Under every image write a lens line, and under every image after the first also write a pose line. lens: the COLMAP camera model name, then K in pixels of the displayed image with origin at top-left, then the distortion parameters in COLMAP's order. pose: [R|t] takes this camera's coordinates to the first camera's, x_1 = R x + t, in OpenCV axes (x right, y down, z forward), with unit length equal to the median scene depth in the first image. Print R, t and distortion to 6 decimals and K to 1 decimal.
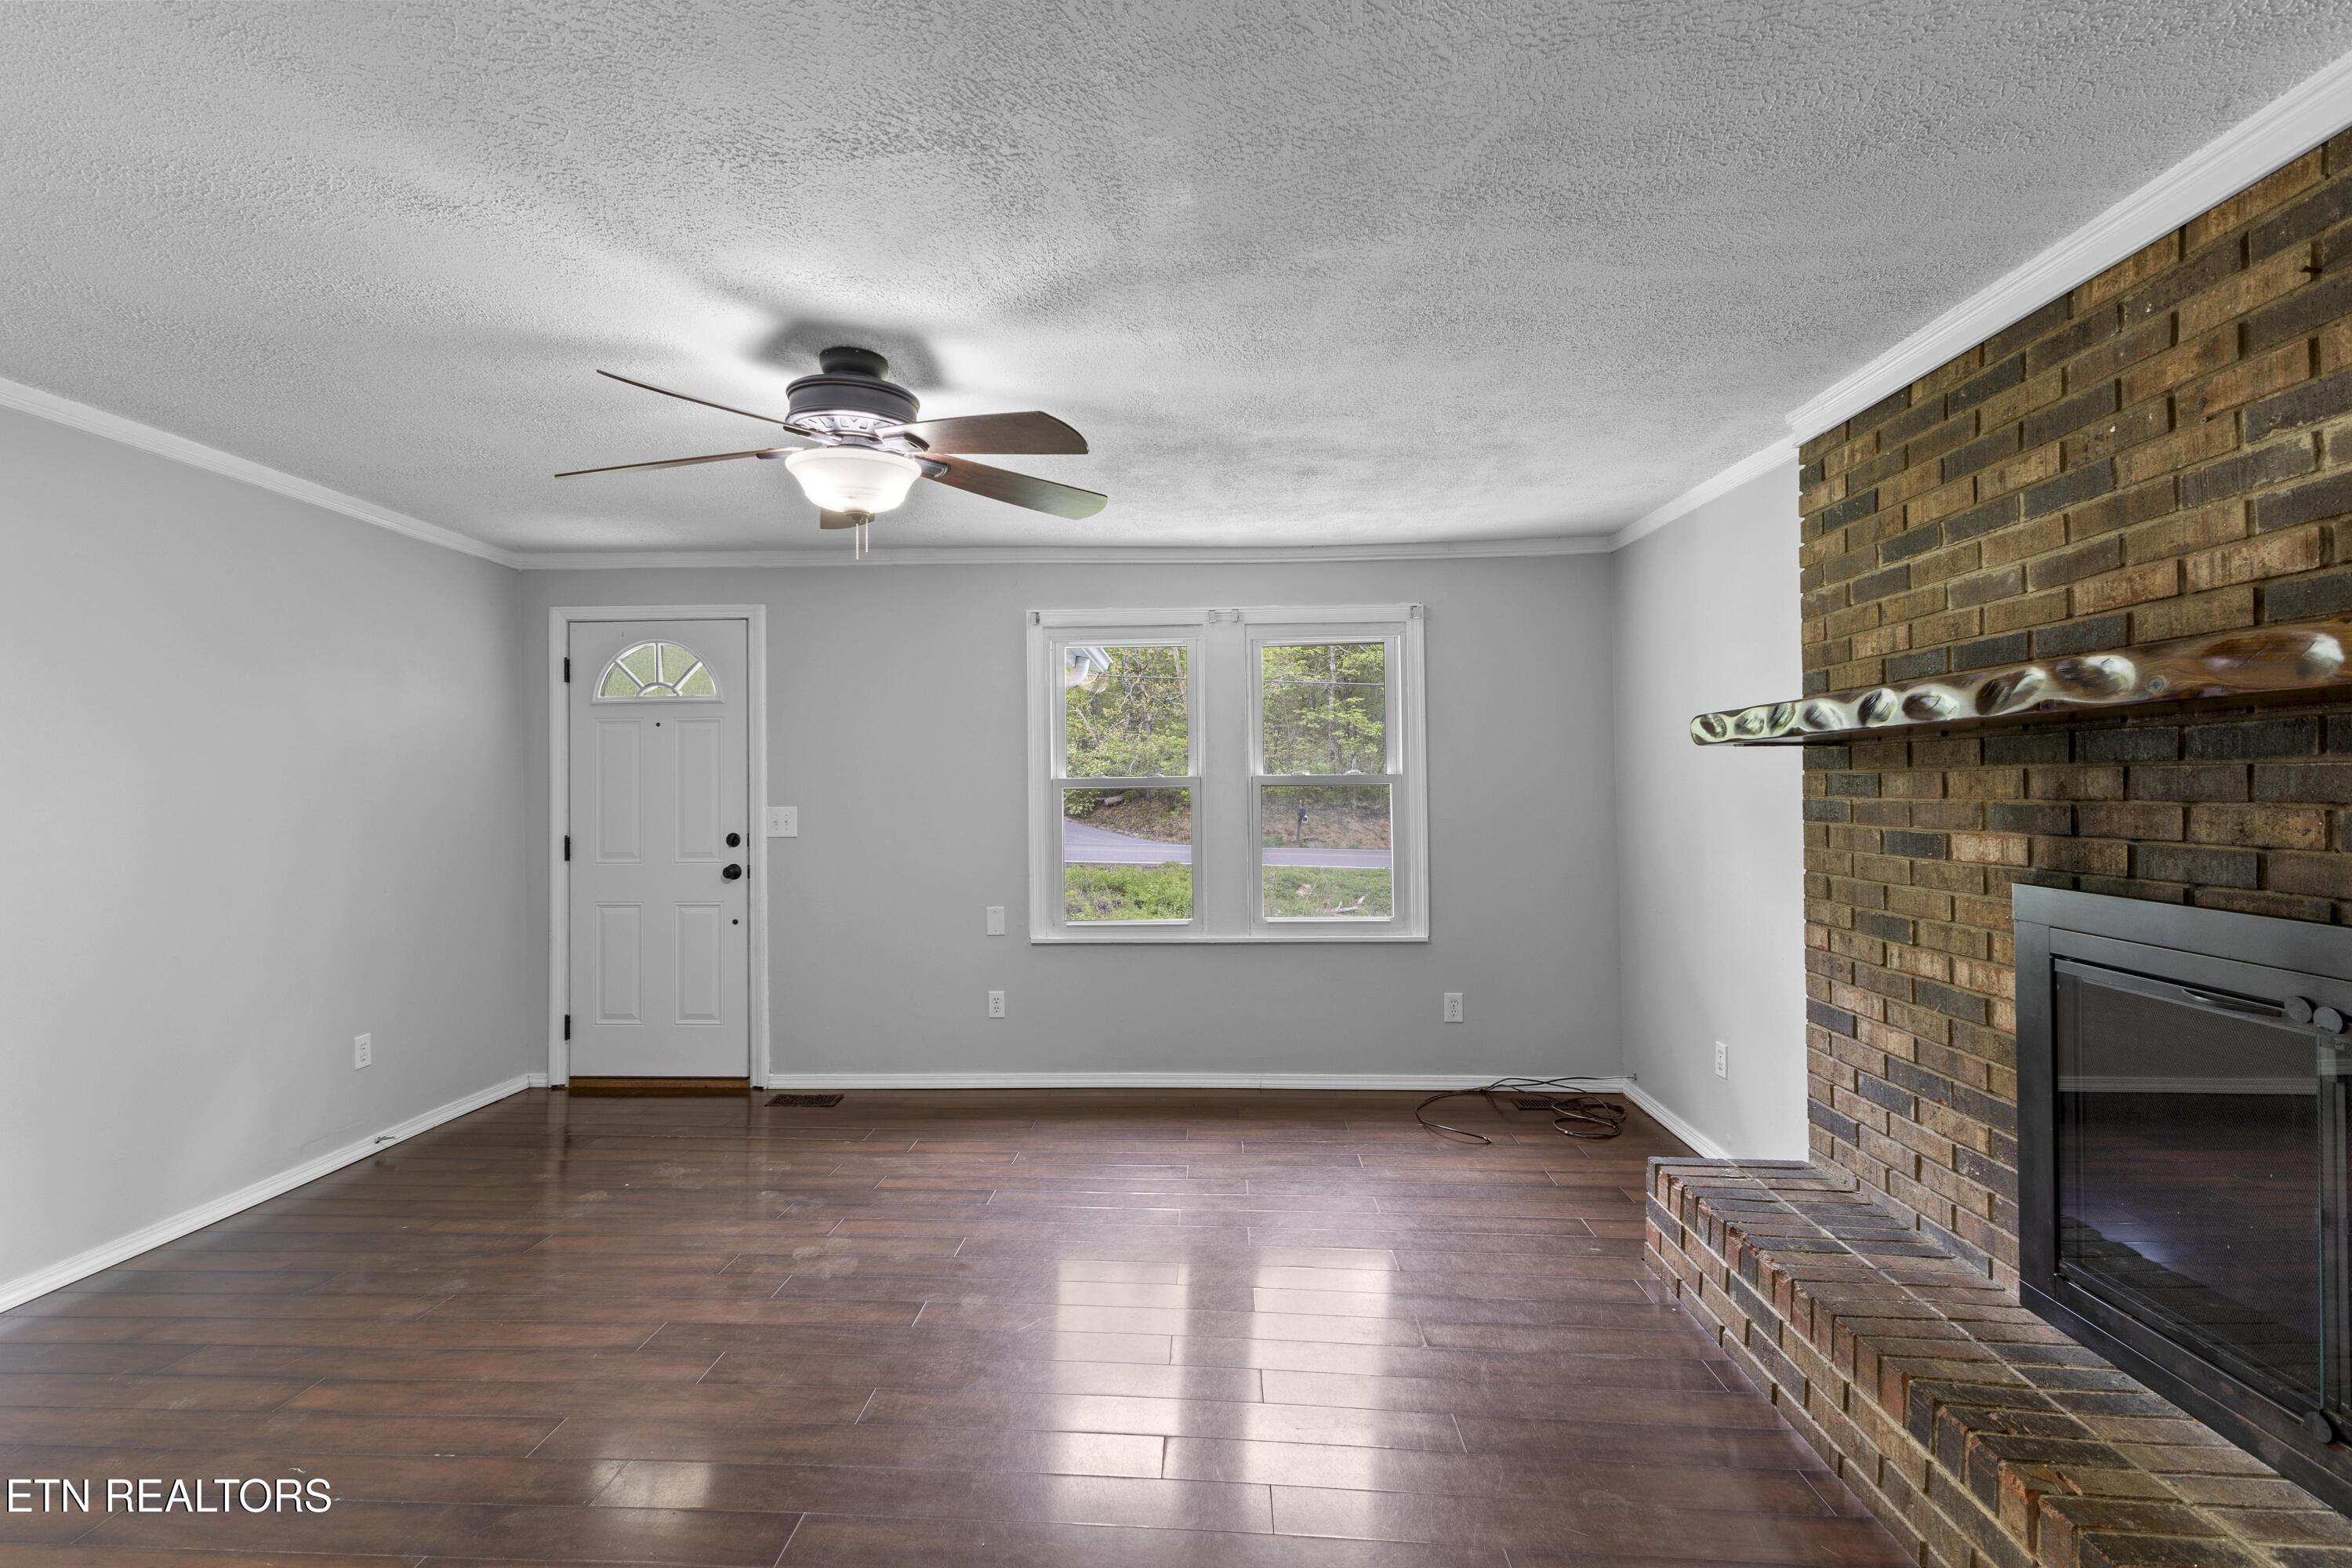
lens RADIAL K [[1013.2, 0, 1170.5], [0, 1013.2, 780.6], [0, 0, 1]] dist [0.011100, -0.000084]
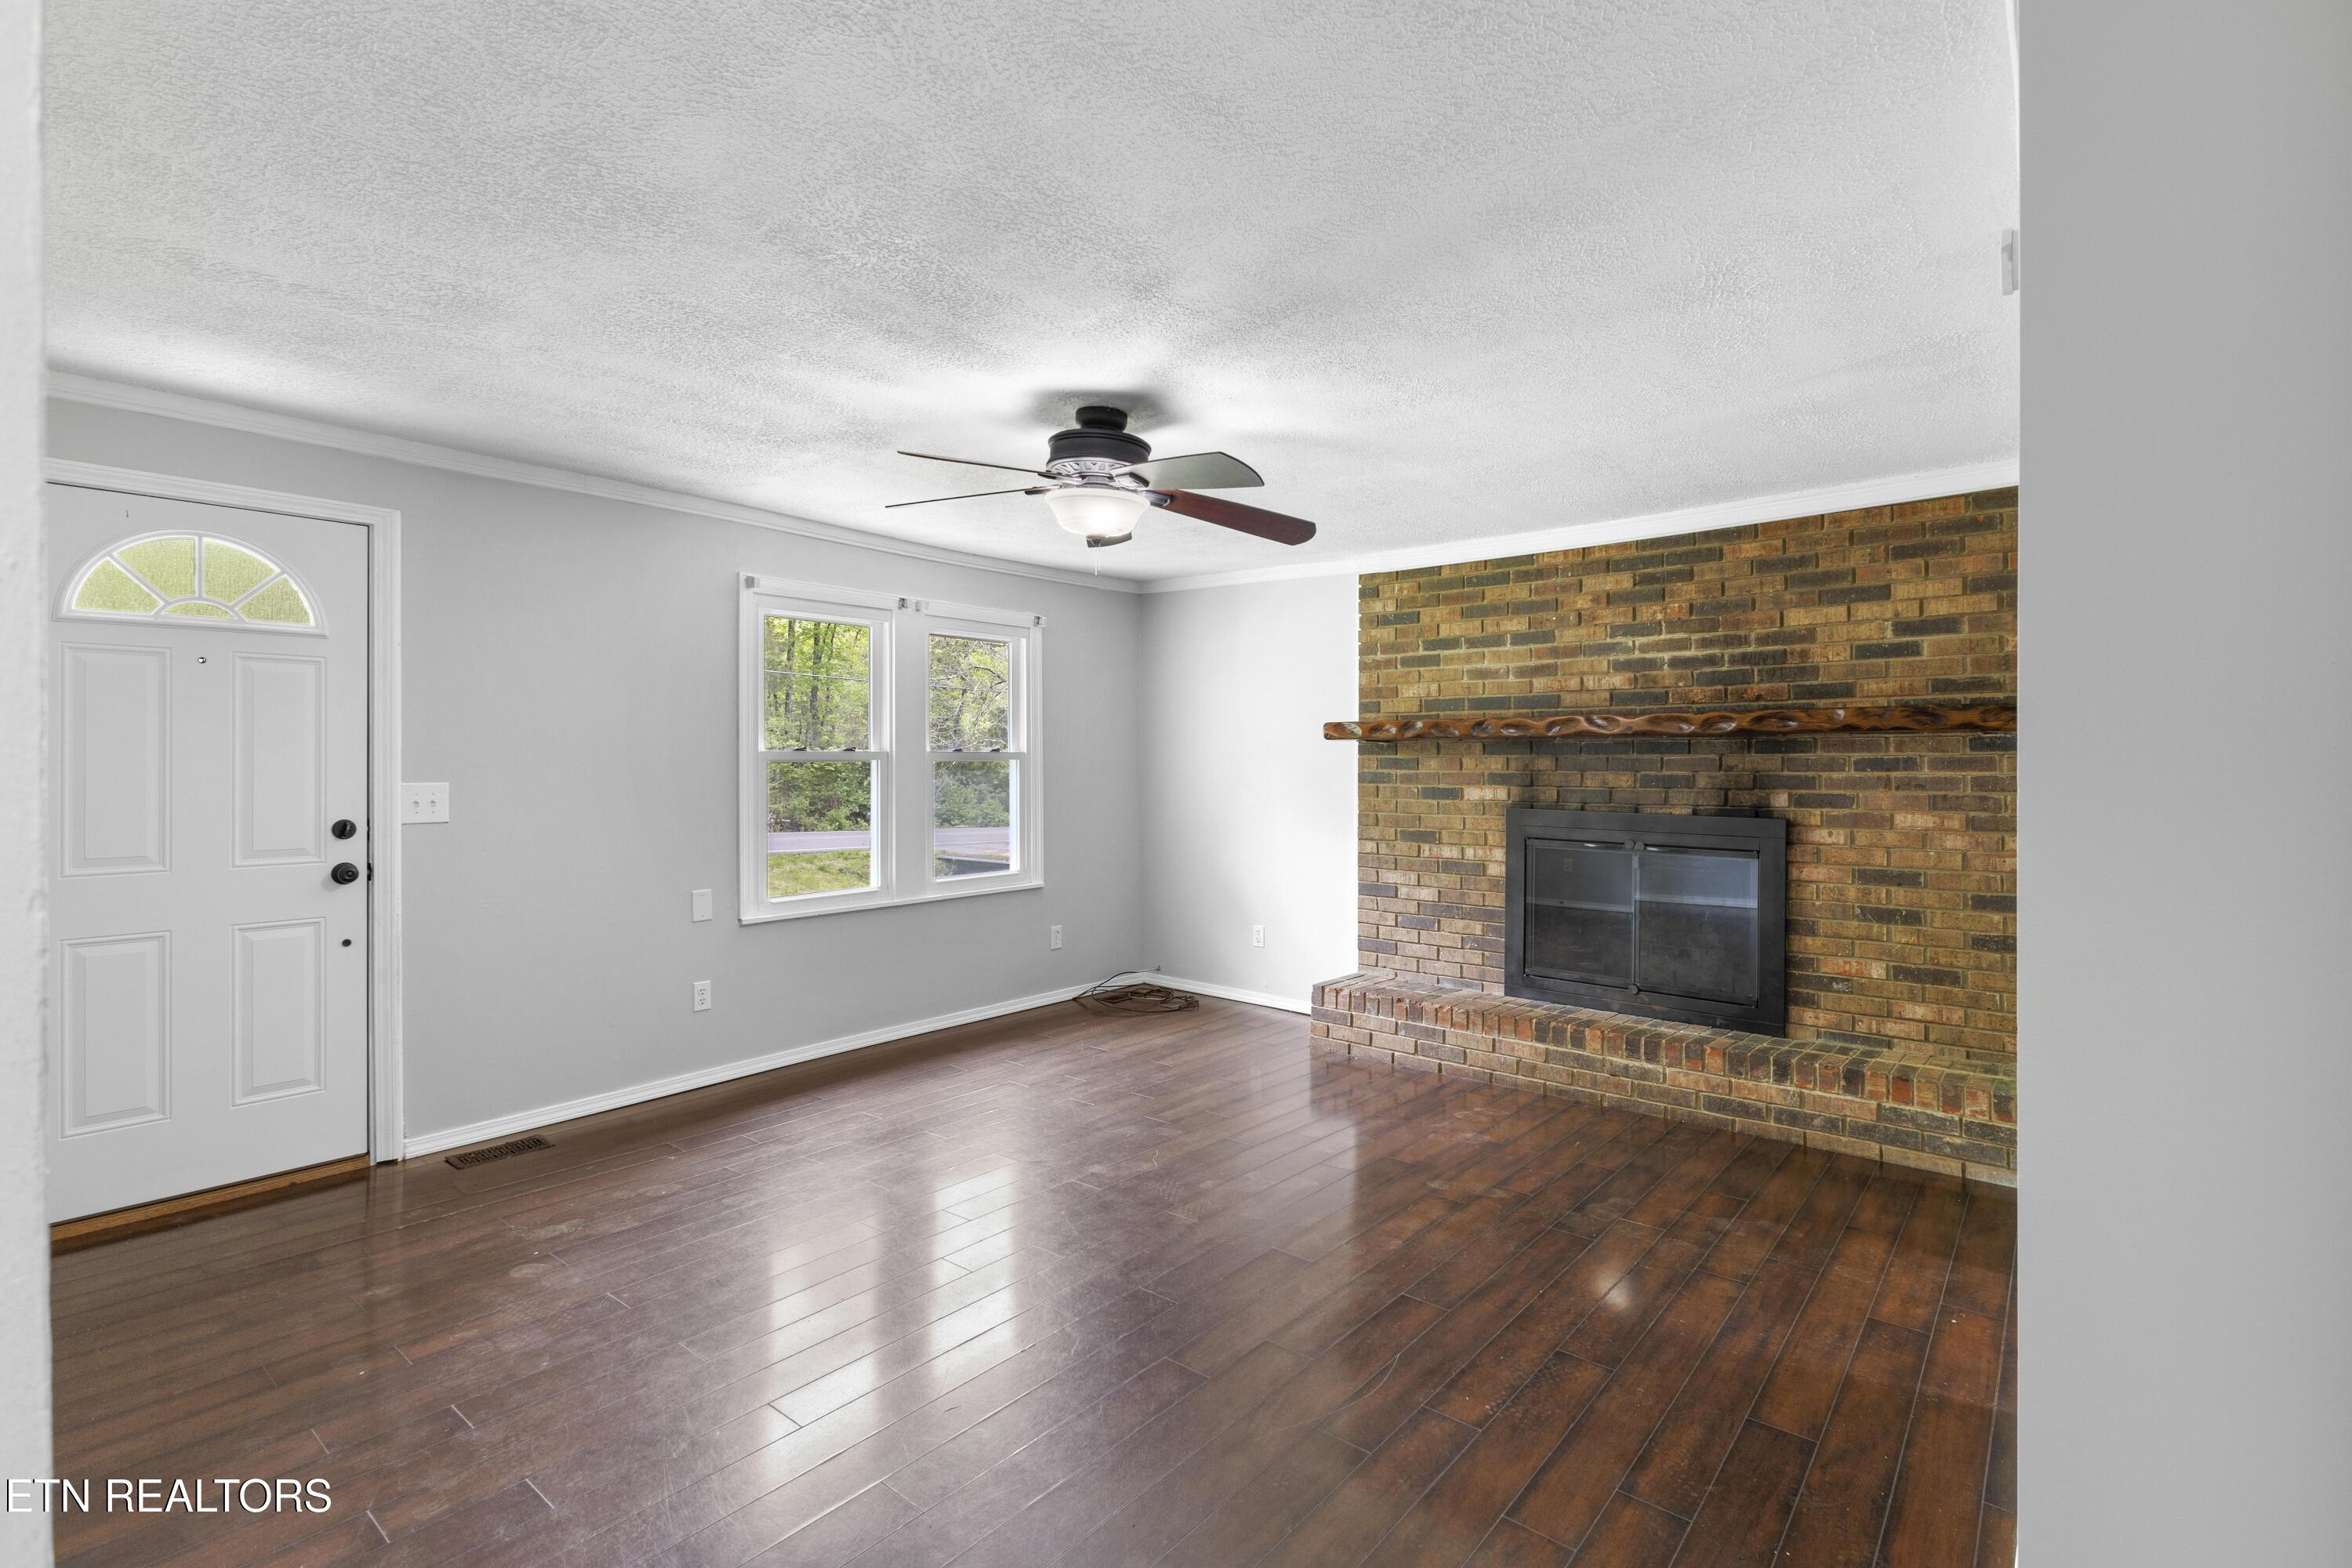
lens RADIAL K [[1085.7, 0, 1173.1], [0, 1085.7, 765.3], [0, 0, 1]] dist [0.003849, 0.000246]
pose [[0.602945, 0.005610, 0.797763, -0.957423], [-0.011633, 0.999931, 0.001760, 0.006921], [-0.797698, -0.010342, 0.602968, 0.093288]]
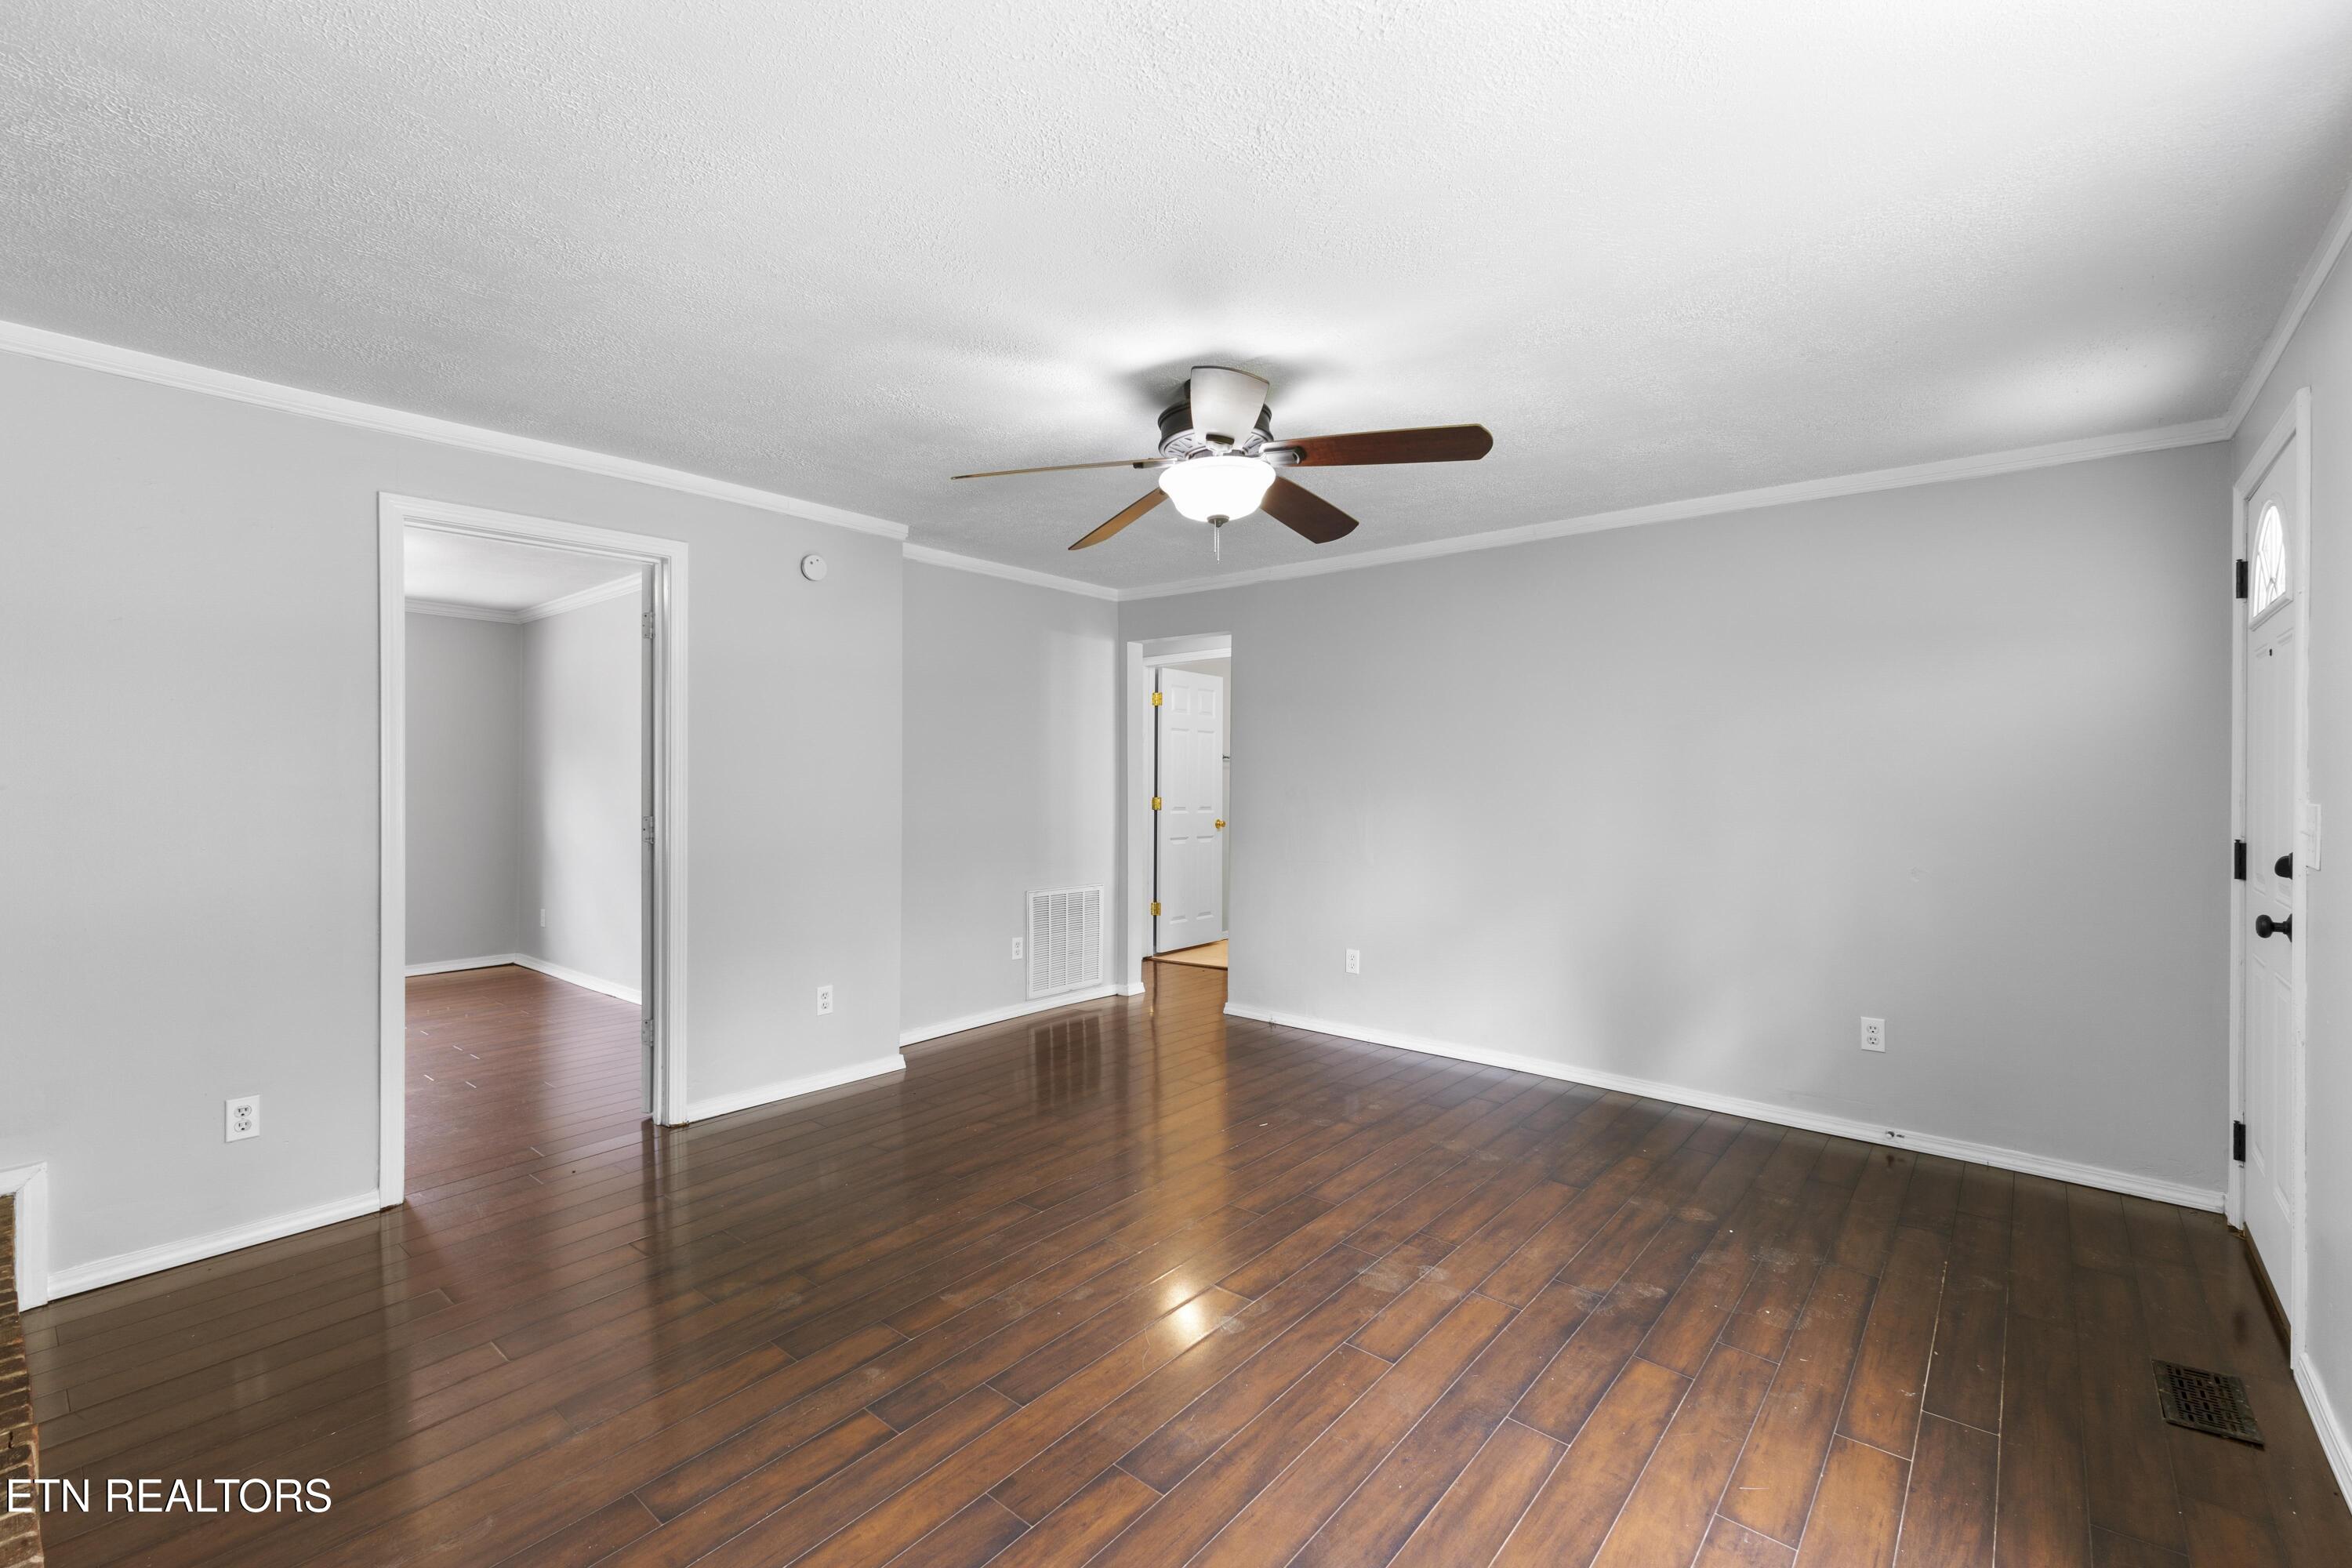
lens RADIAL K [[1013.2, 0, 1170.5], [0, 1013.2, 780.6], [0, 0, 1]] dist [0.011100, -0.000084]
pose [[-0.609008, 0.010444, -0.793095, 0.442727], [0.007293, 0.999945, 0.007568, 0.010715], [0.793130, -0.001175, -0.609051, 1.199658]]
